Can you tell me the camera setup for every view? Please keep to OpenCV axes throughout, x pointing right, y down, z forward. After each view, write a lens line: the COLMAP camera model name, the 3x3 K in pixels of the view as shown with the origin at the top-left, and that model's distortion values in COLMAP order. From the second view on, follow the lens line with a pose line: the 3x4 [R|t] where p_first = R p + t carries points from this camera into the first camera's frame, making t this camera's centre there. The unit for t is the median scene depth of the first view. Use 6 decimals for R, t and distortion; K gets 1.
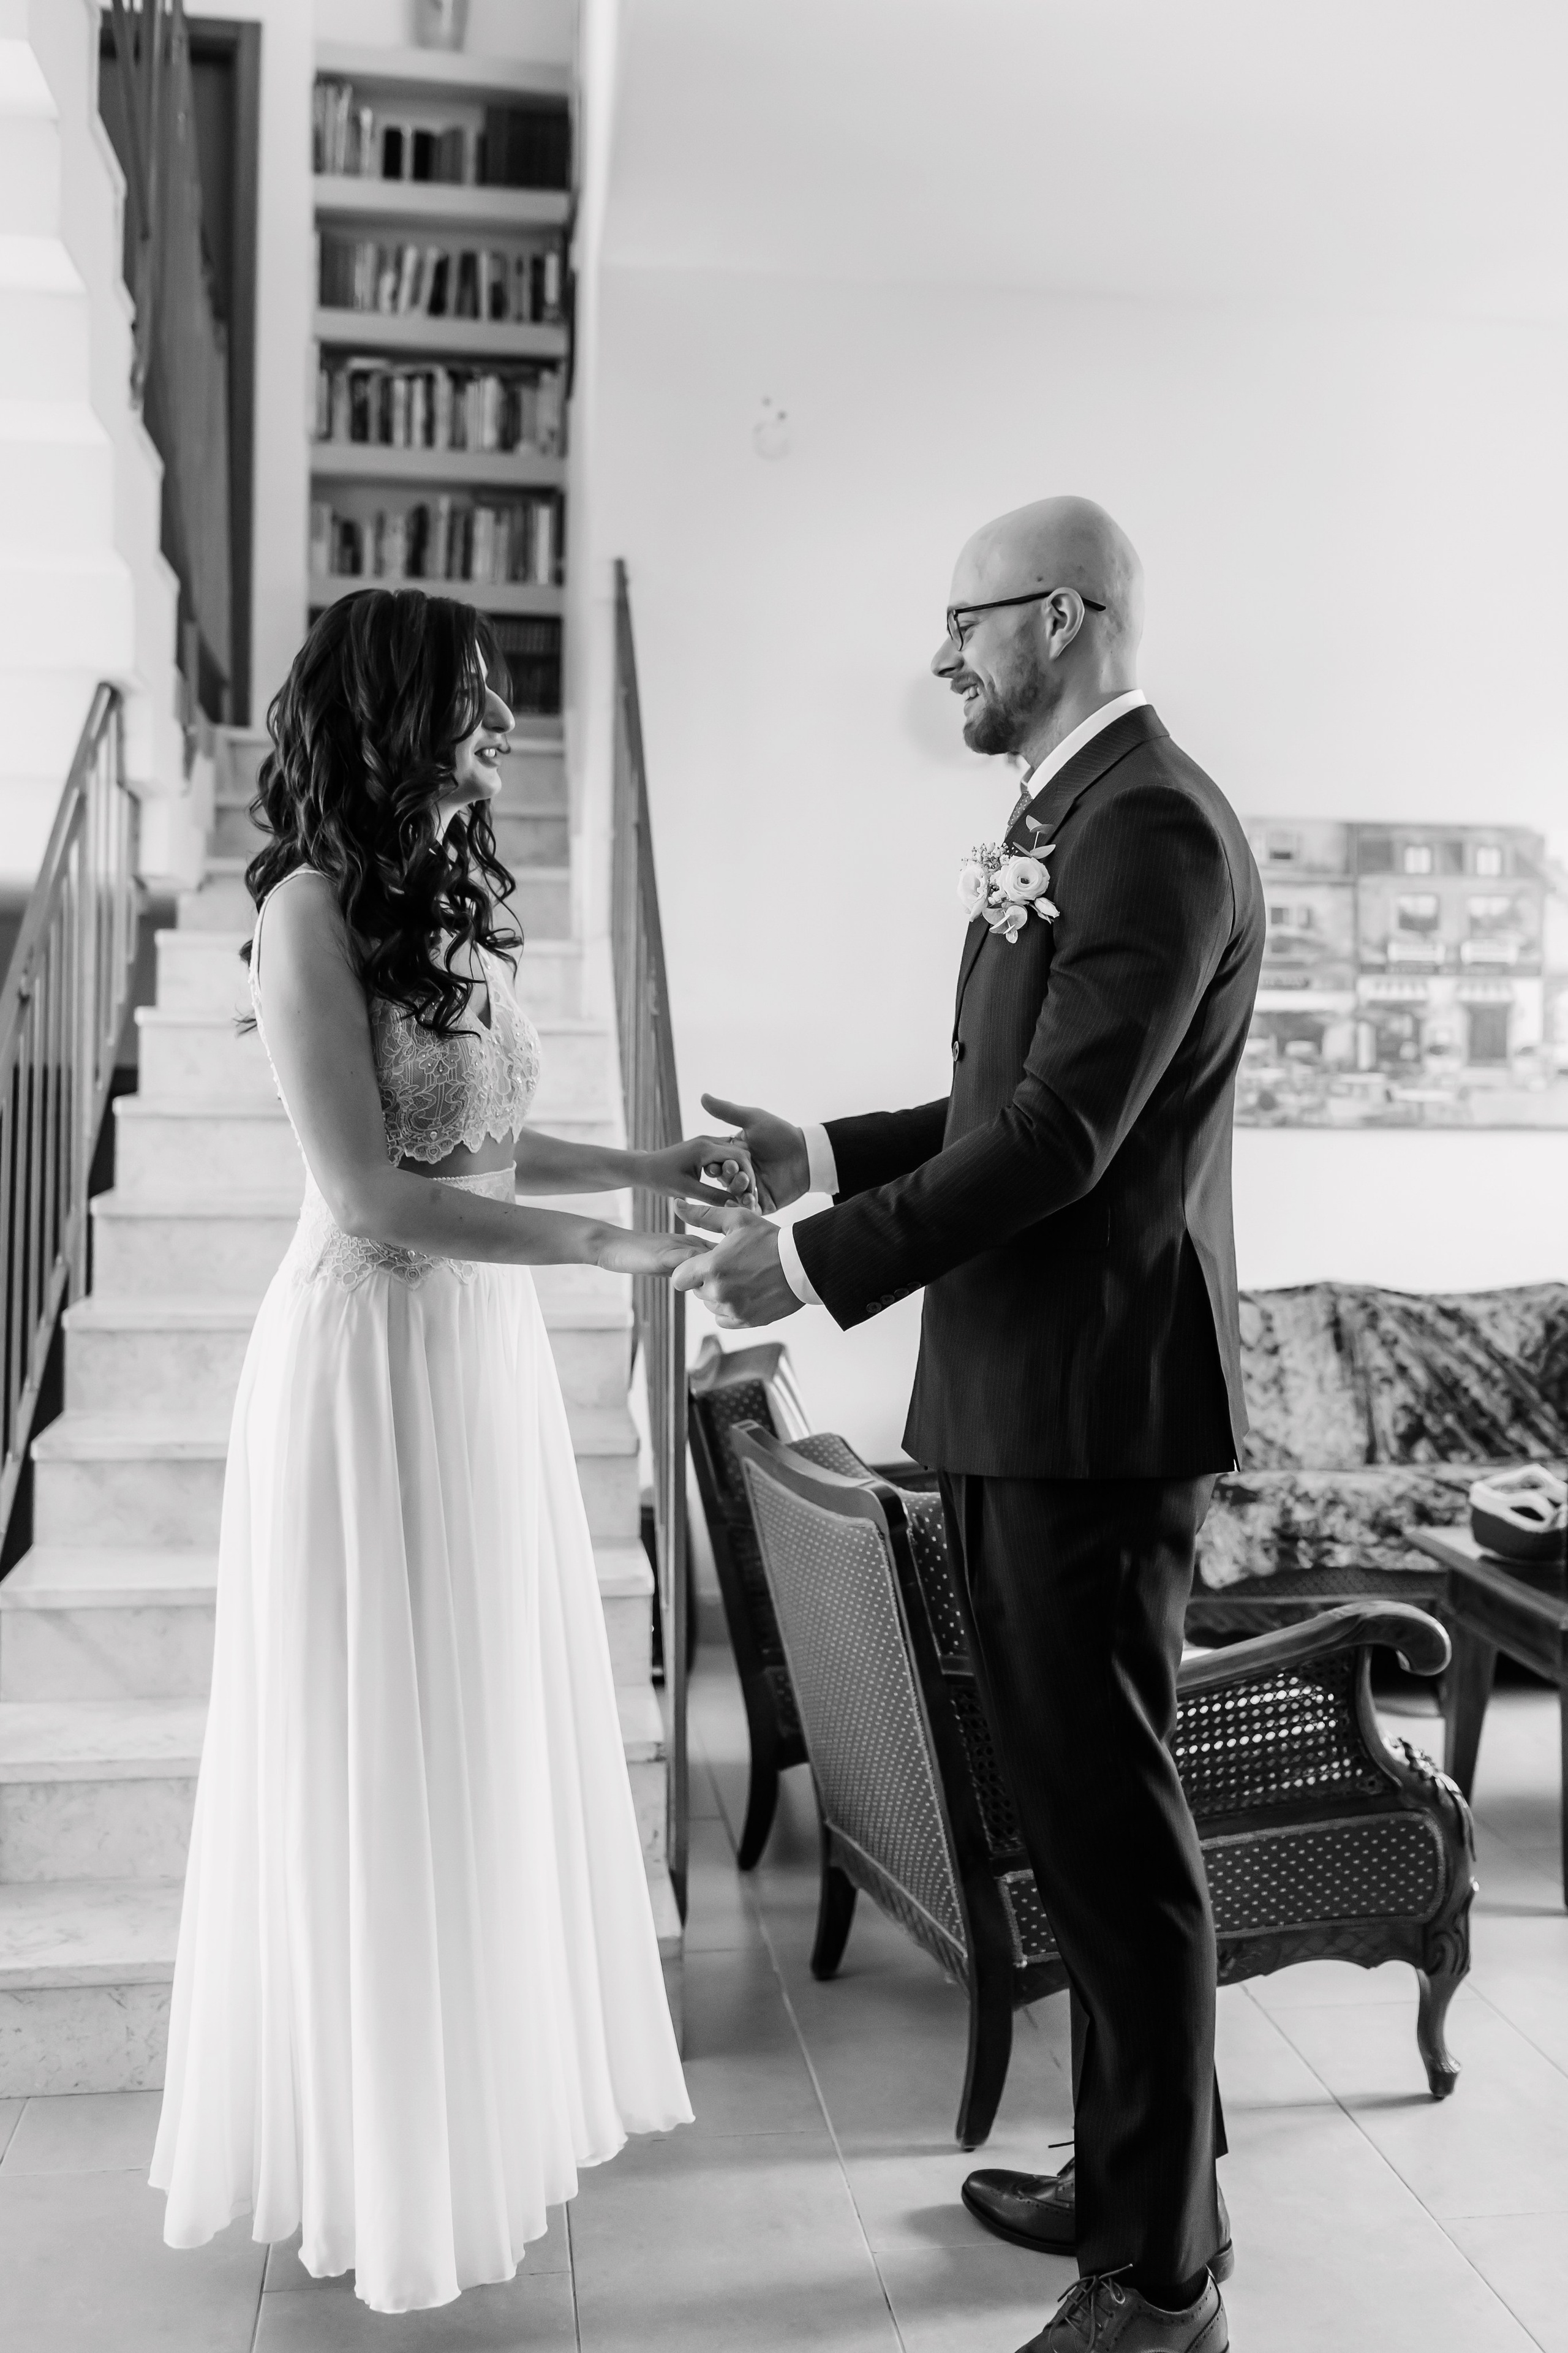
lens RADIAL K [[2473.0, 0, 886.6], [0, 2473.0, 1066.0], [0, 0, 1]] dist [-0.008229, 0.013237]
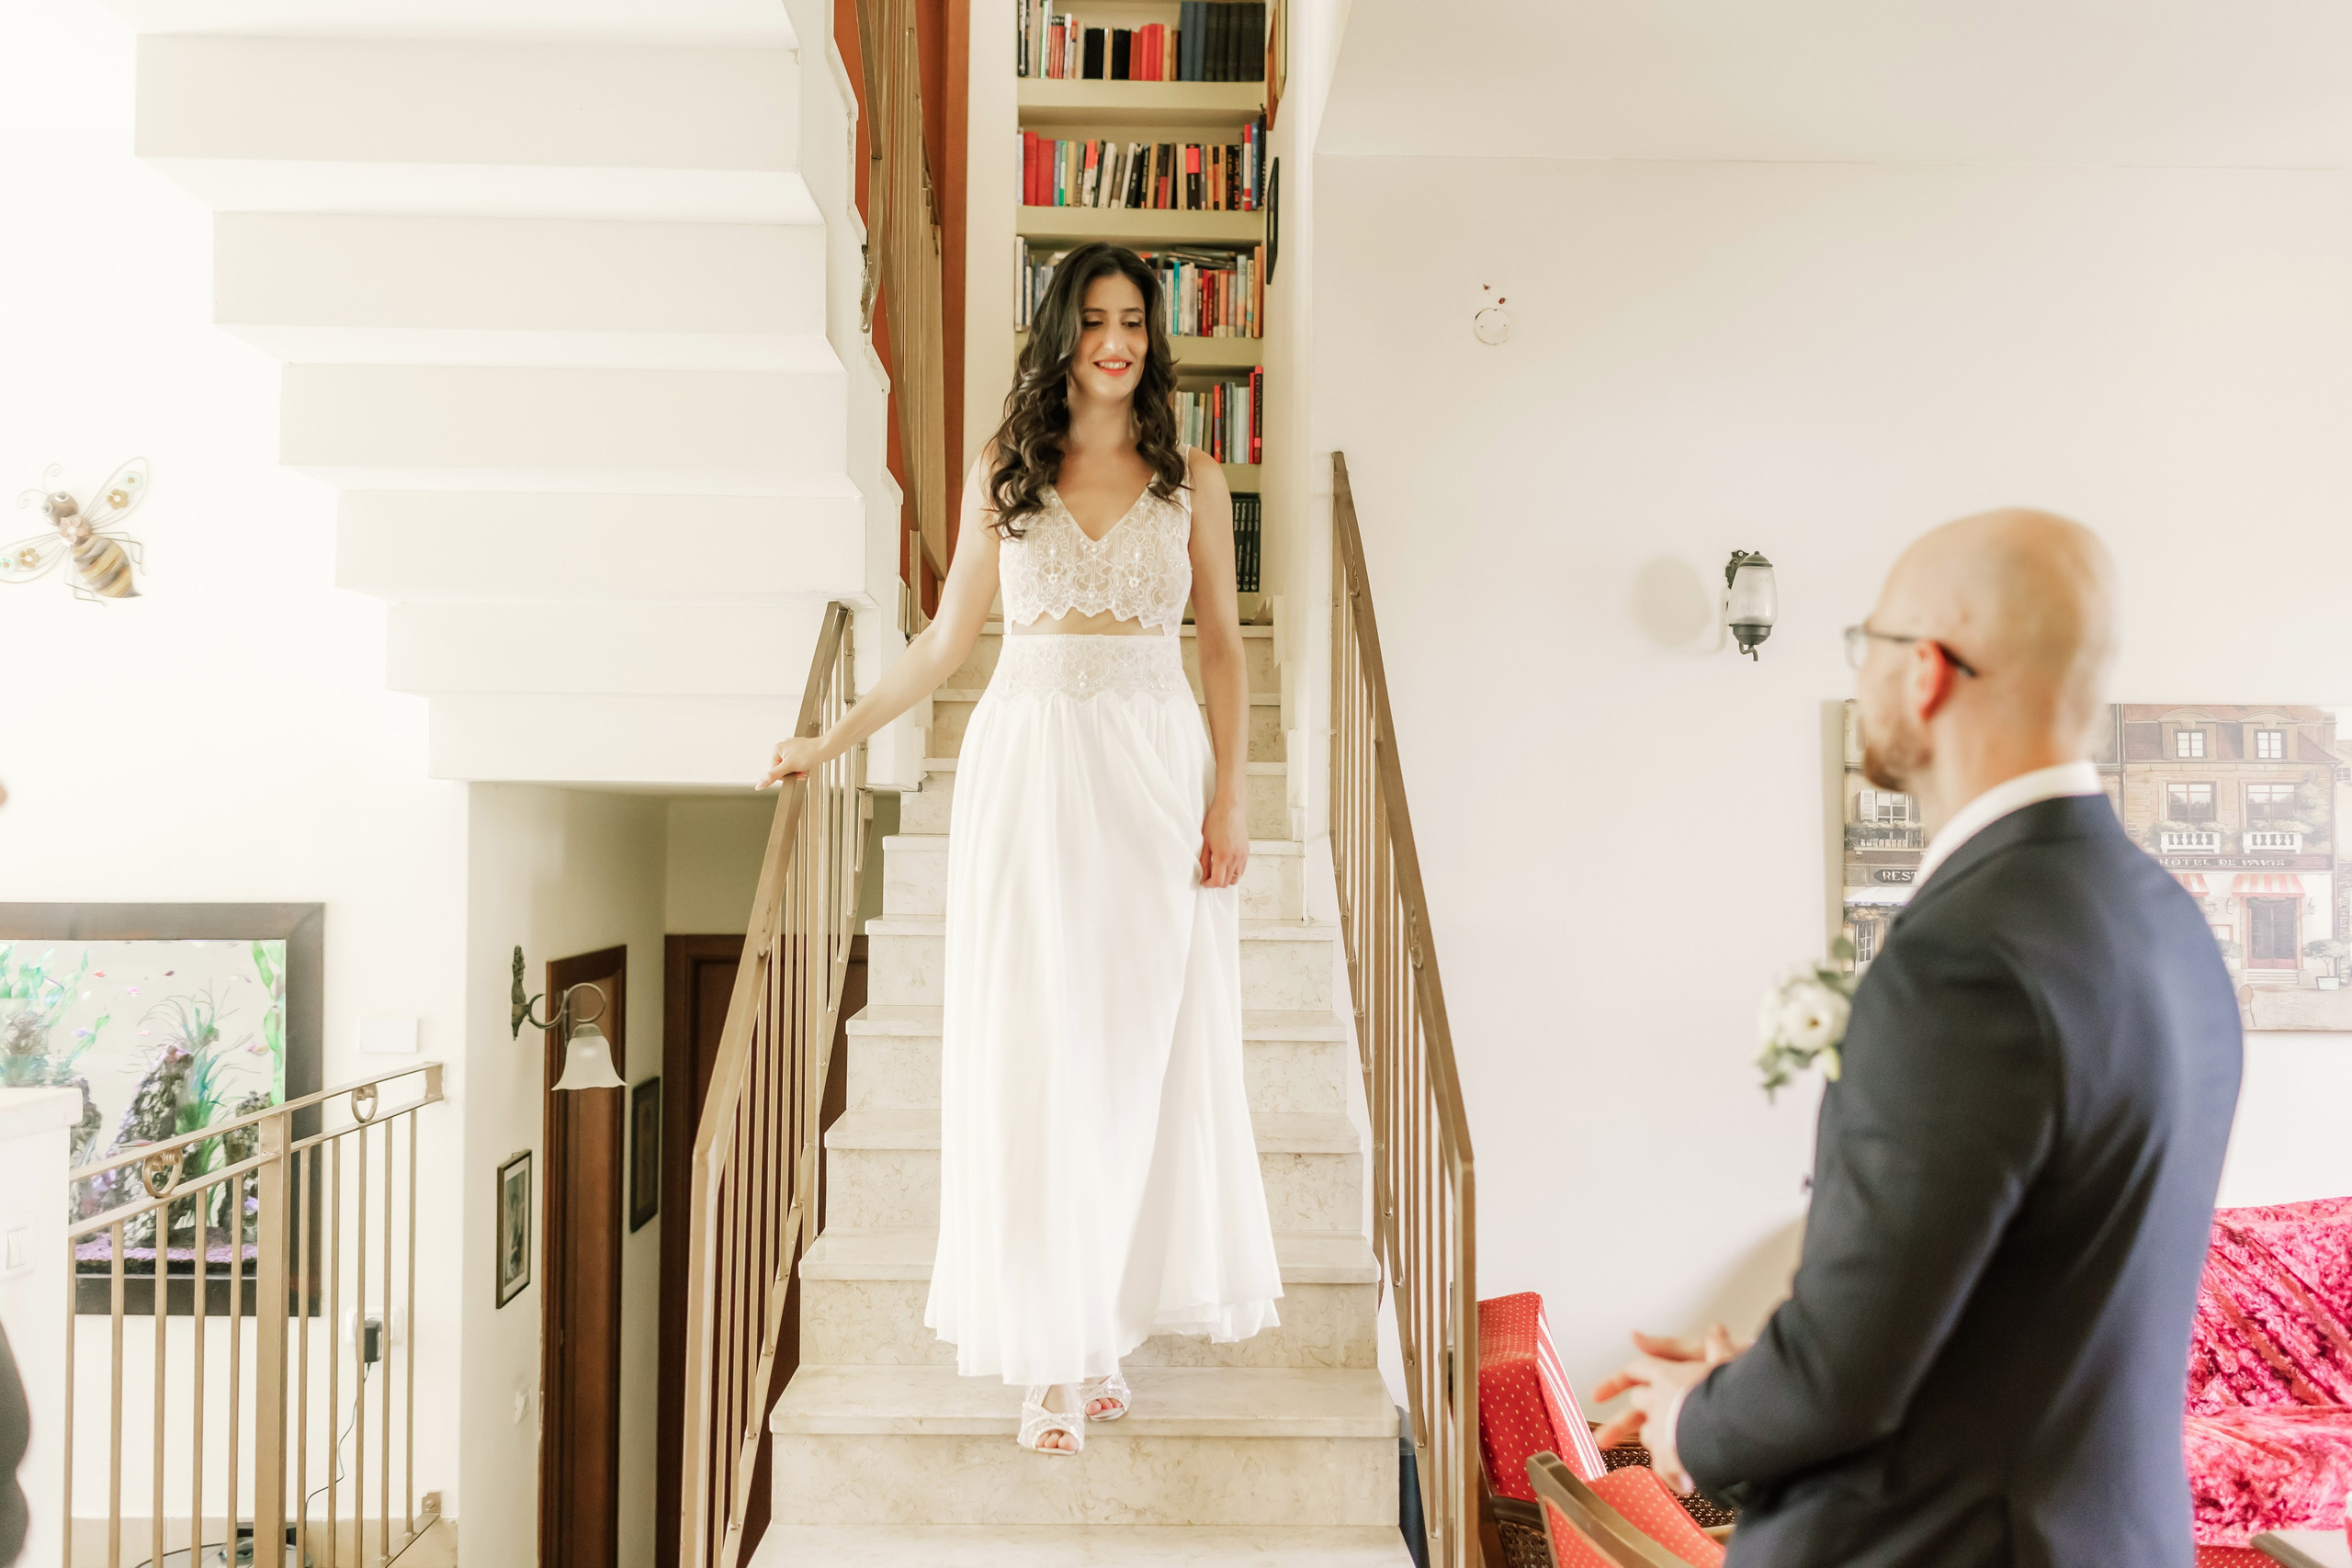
lens RADIAL K [[2234.6, 0, 1166.8], [0, 2234.6, 786.1], [0, 0, 1]] dist [-0.004992, -0.000305]
pose [[0.989289, -0.008408, -0.145731, -0.045913], [0.004657, 0.999649, -0.026062, -0.048551], [0.145899, 0.025104, 0.988981, 0.112232]]
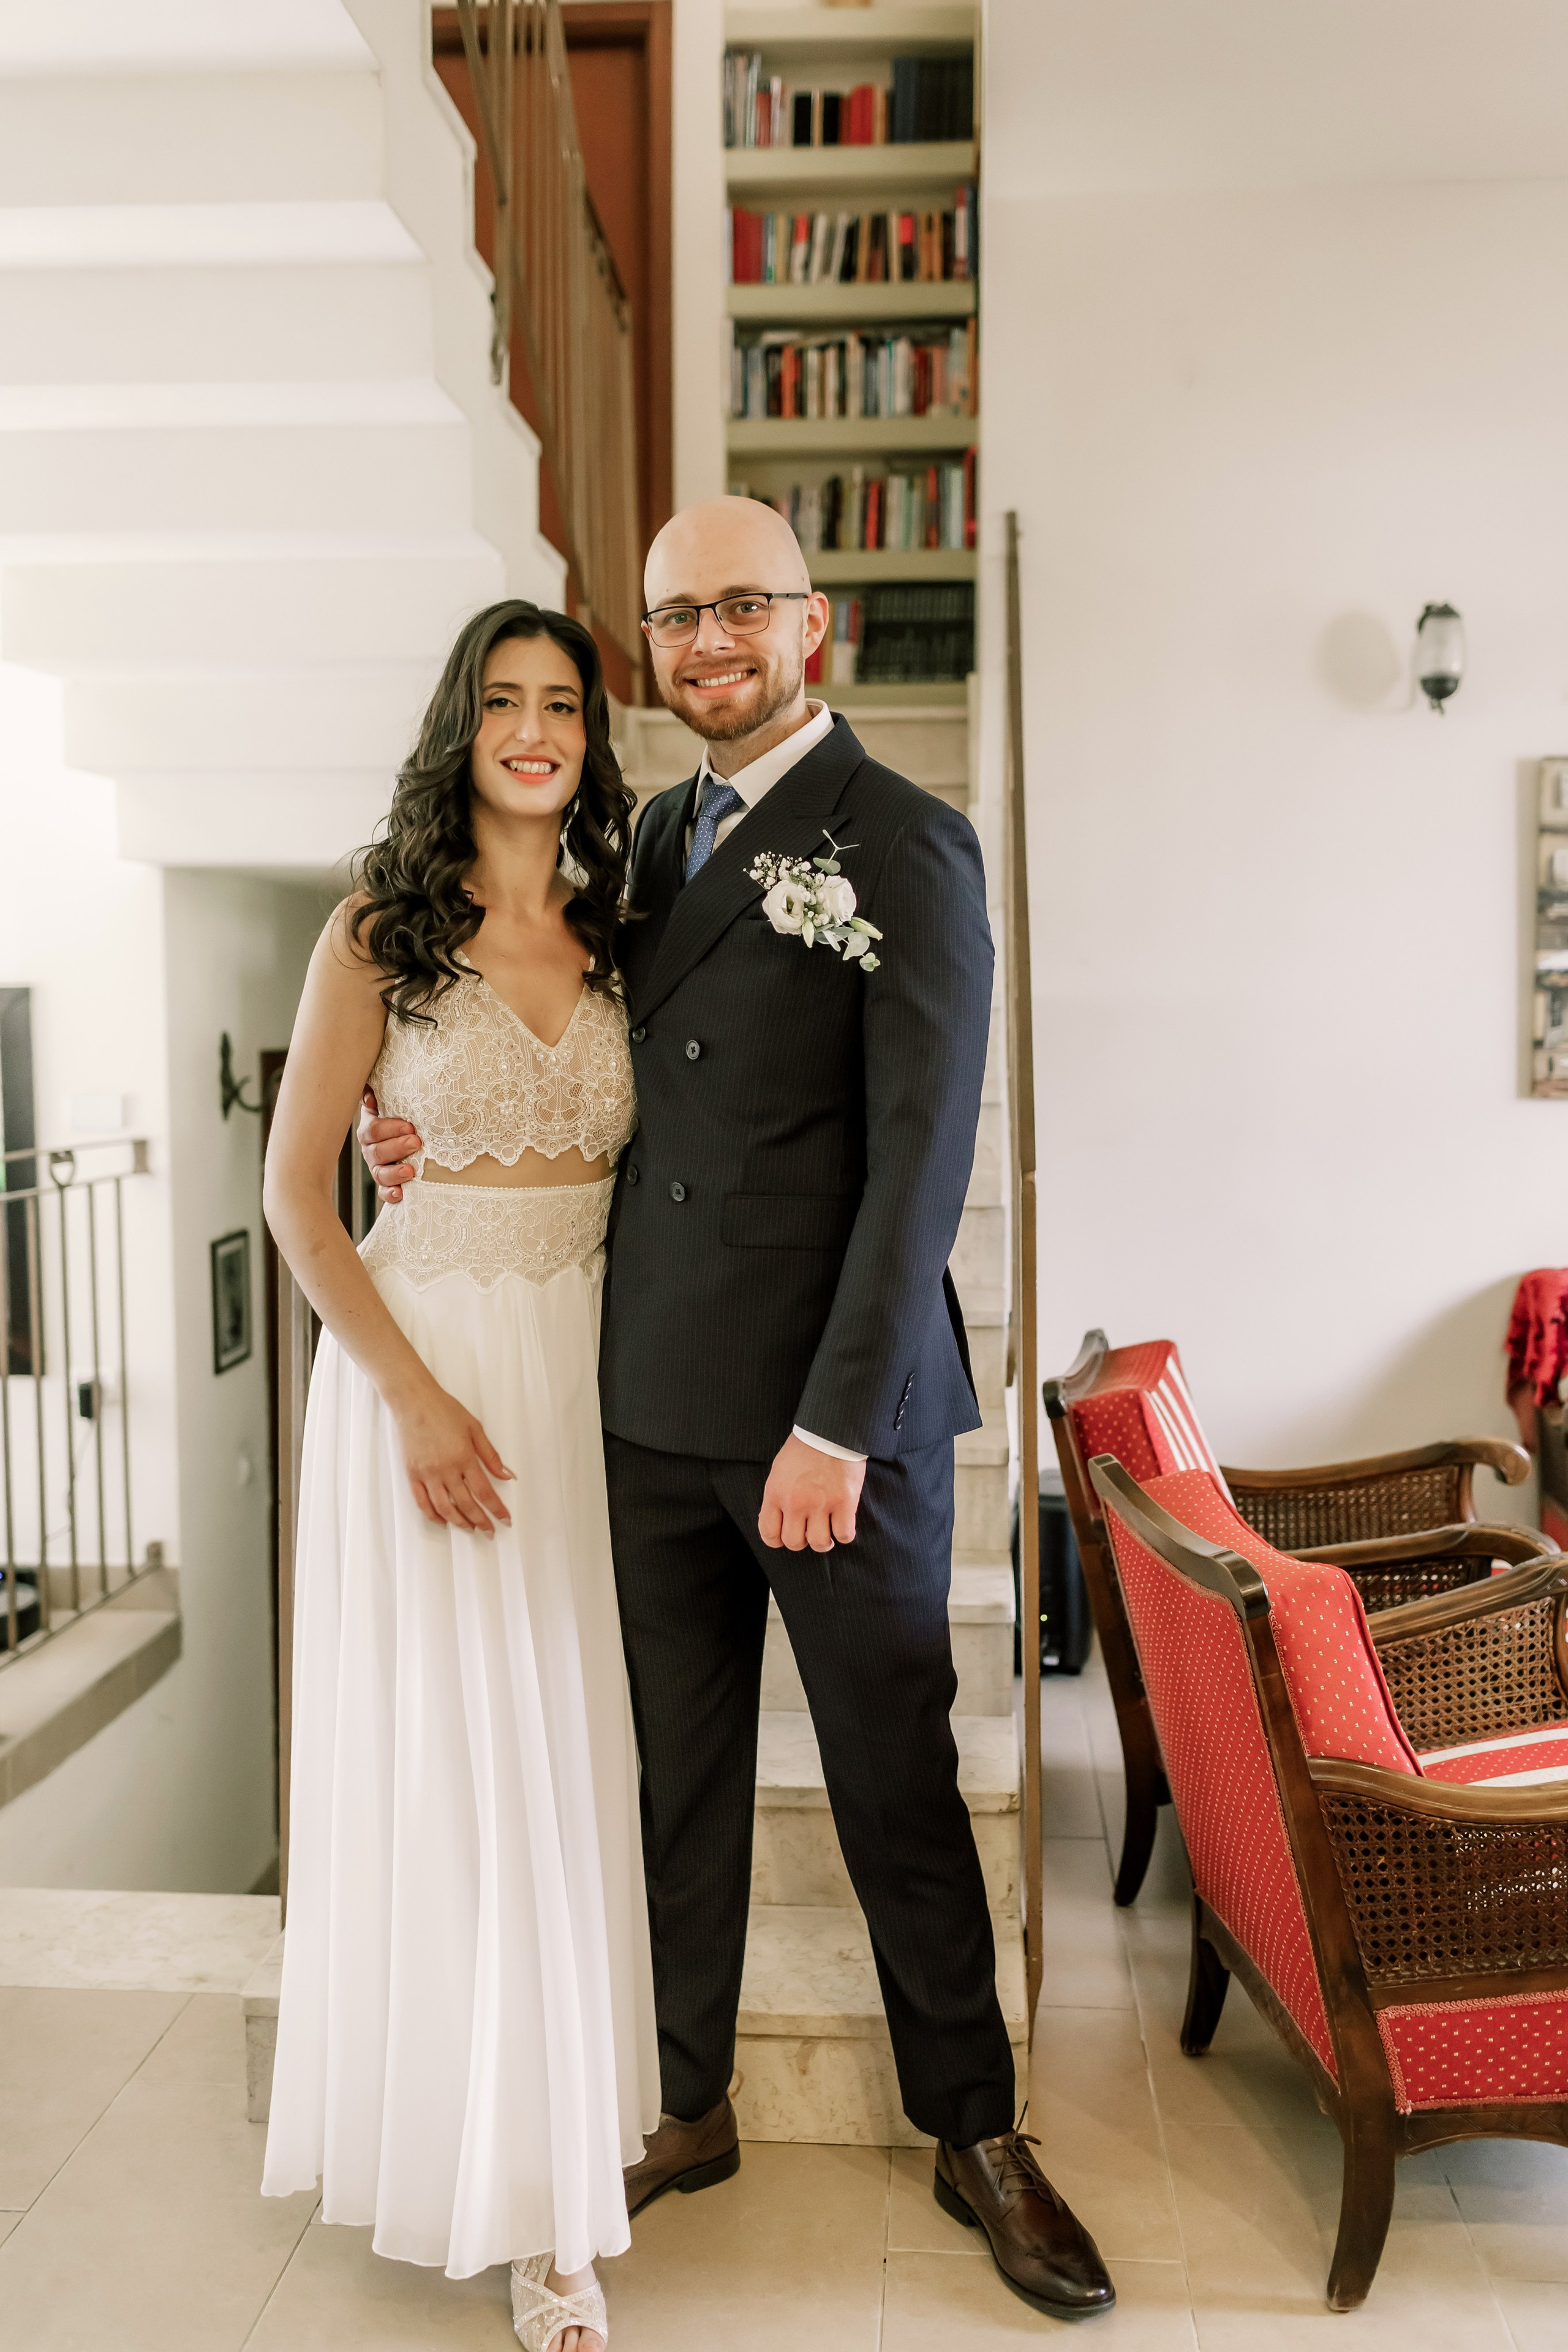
lens RADIAL K [[2241.8, 0, 781.5], [0, 2241.8, 1163.7], [0, 0, 1]] dist [0.000333, 0.003934]
pose [[0.969518, 0.002164, -0.245009, 0.018932], [0.015176, 0.997511, 0.068864, -0.013653], [0.244548, -0.070483, 0.967072, 0.115486]]
